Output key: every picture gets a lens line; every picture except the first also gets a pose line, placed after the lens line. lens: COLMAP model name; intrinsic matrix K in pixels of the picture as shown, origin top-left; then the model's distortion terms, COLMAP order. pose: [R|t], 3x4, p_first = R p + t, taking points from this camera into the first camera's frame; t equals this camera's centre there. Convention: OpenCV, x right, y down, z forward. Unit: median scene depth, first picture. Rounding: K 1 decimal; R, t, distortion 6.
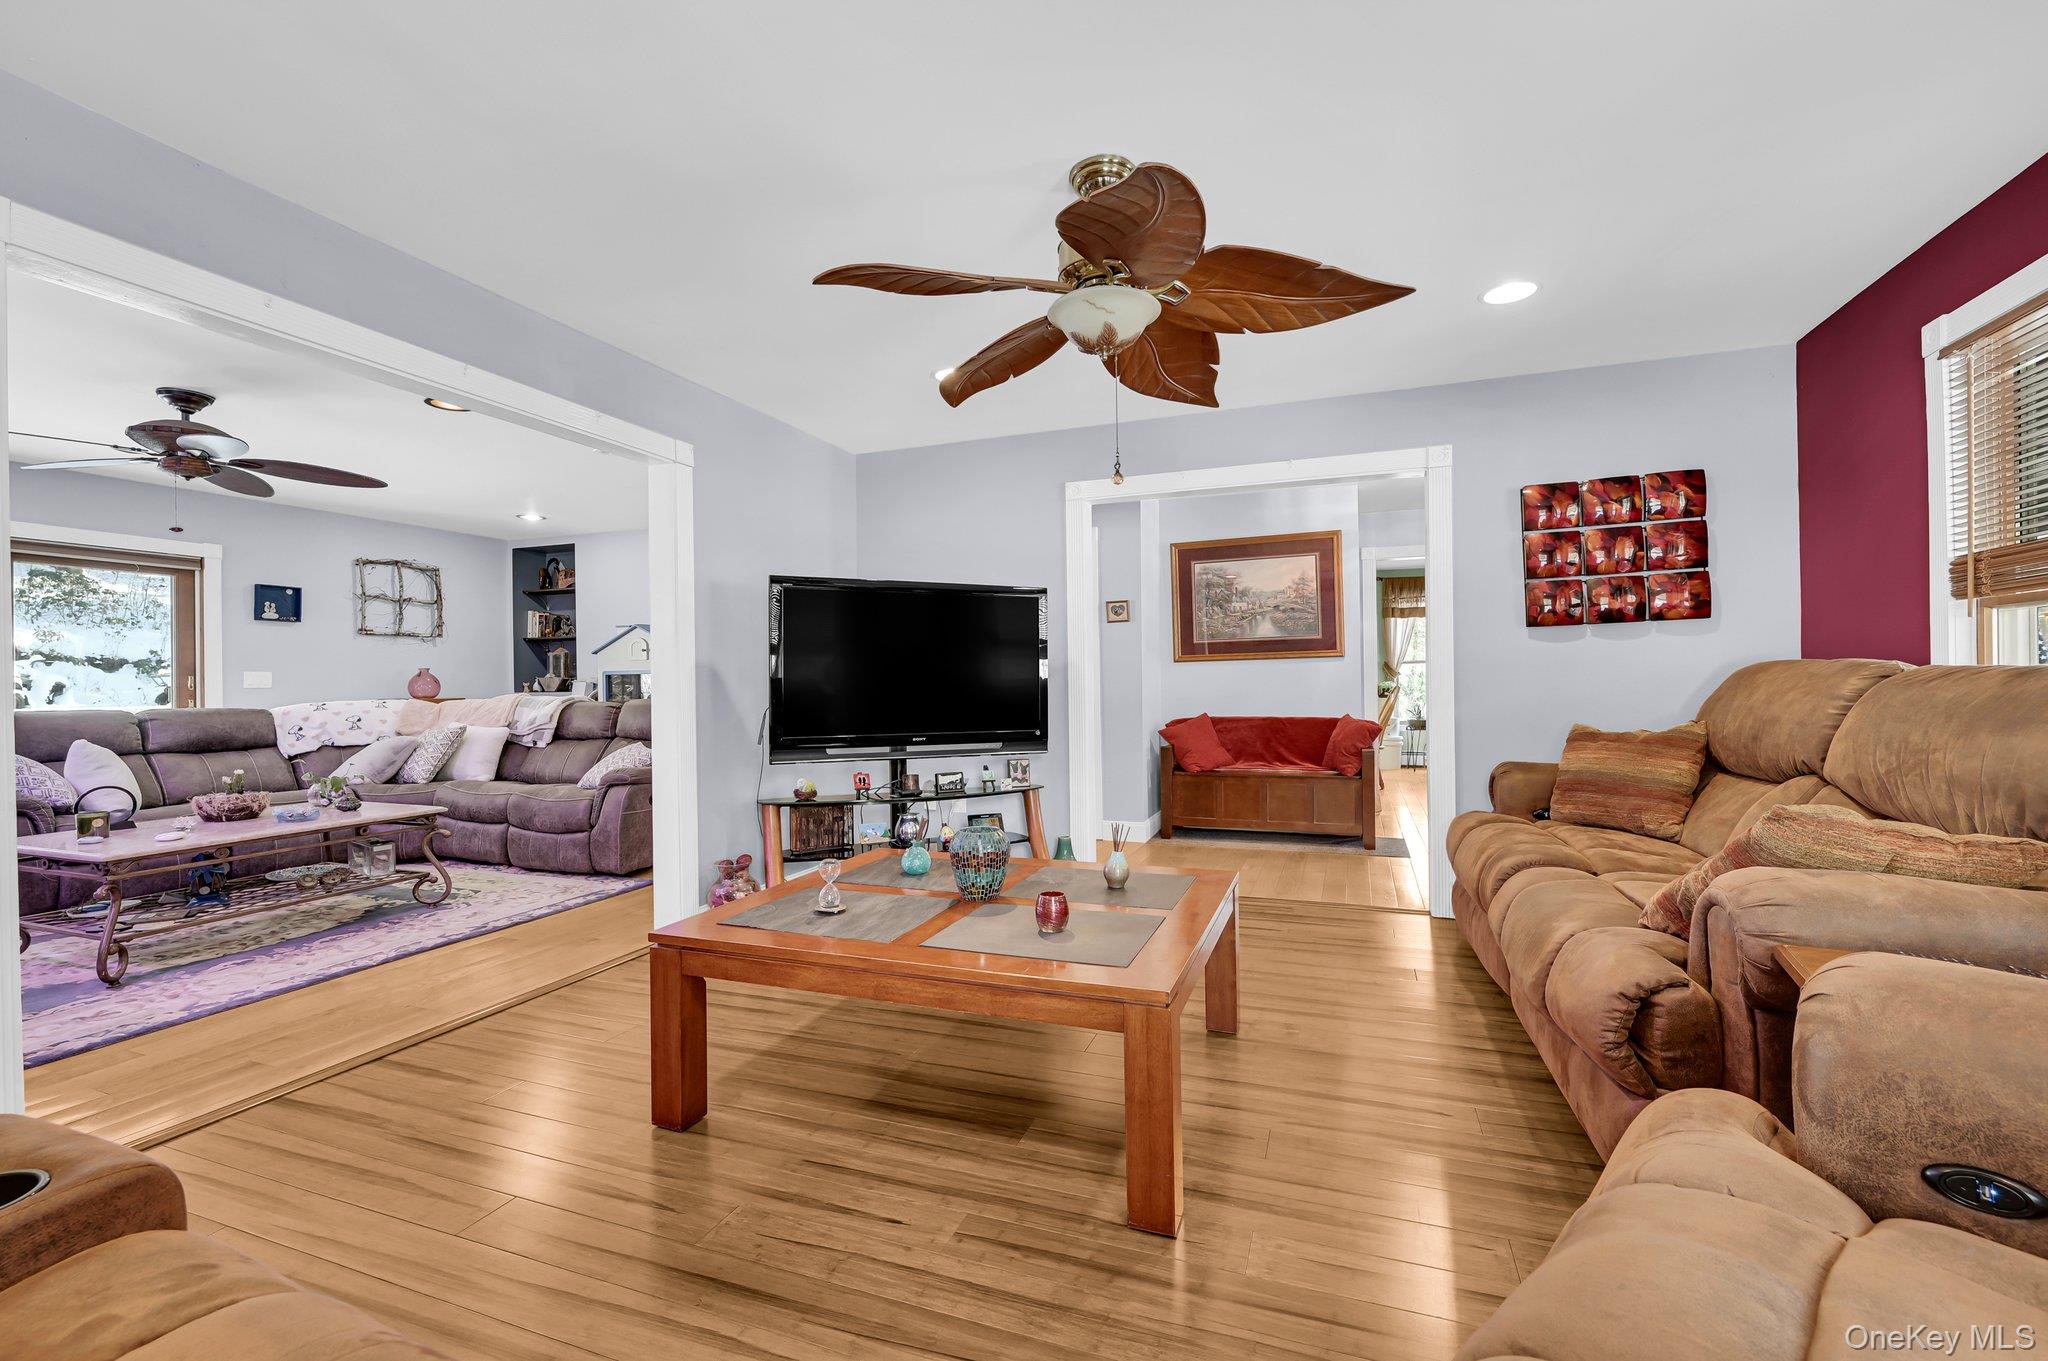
lens RADIAL K [[782.2, 0, 1079.7], [0, 782.2, 681.3], [0, 0, 1]] dist [0.001633, 0.000101]
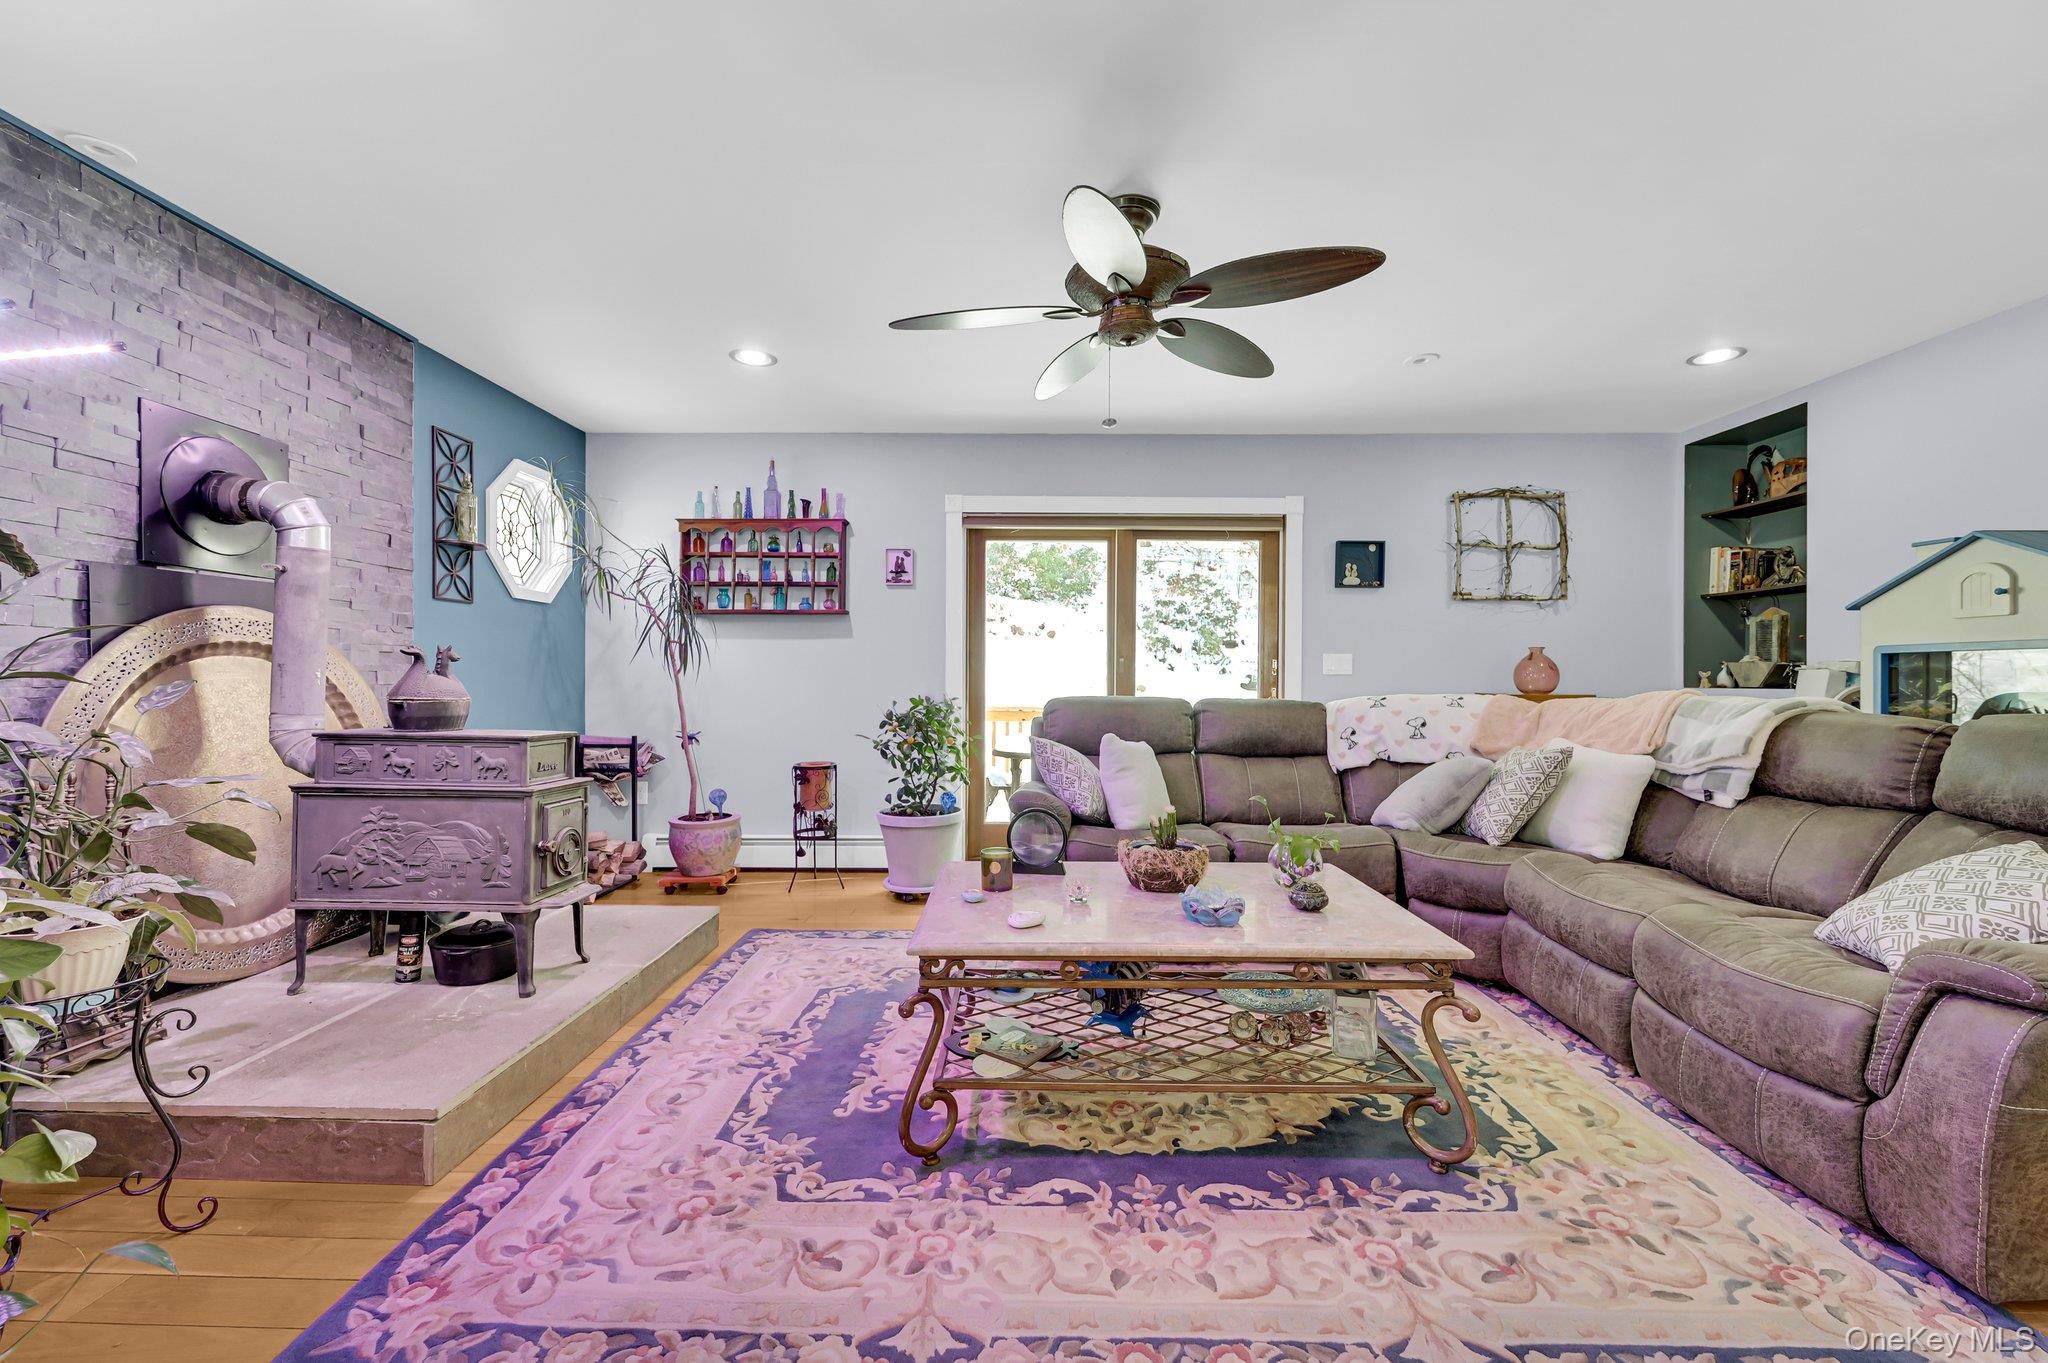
lens RADIAL K [[825.4, 0, 1020.8], [0, 825.4, 682.0], [0, 0, 1]] dist [-0.000632, 0.000022]
pose [[0.245668, 0.016160, -0.969219, -0.314865], [-0.007470, 0.999863, 0.014778, 0.006191], [0.969325, 0.003610, 0.245755, 0.472738]]
